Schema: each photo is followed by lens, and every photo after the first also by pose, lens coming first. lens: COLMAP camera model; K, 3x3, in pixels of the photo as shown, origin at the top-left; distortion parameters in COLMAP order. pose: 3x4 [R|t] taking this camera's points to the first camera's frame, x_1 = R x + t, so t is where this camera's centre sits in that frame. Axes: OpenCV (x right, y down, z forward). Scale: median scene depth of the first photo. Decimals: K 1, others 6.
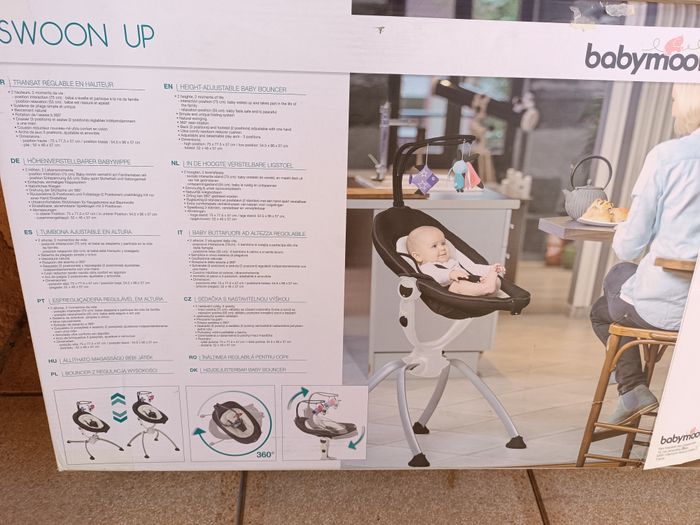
lens RADIAL K [[500.3, 0, 350.0], [0, 500.3, 262.5], [0, 0, 1]] dist [0.008765, -0.013540]
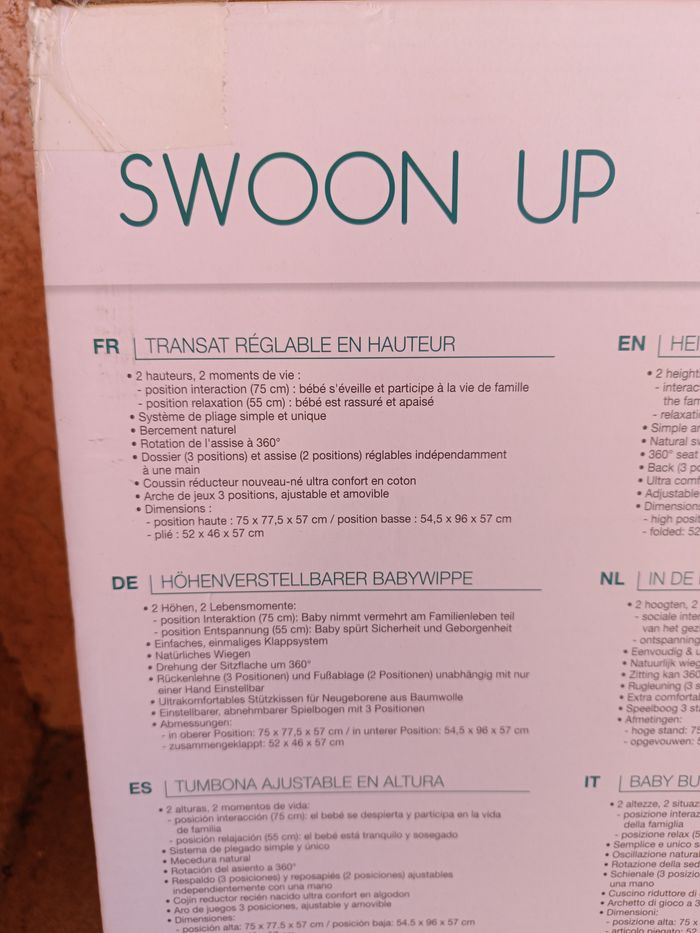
lens RADIAL K [[710.1, 0, 352.2], [0, 710.1, 434.8], [0, 0, 1]] dist [-0.022437, -0.004741]
pose [[0.995027, -0.013014, -0.098753, -0.480709], [-0.000350, 0.990966, -0.134114, -0.235932], [0.099606, 0.133481, 0.986033, 0.561880]]
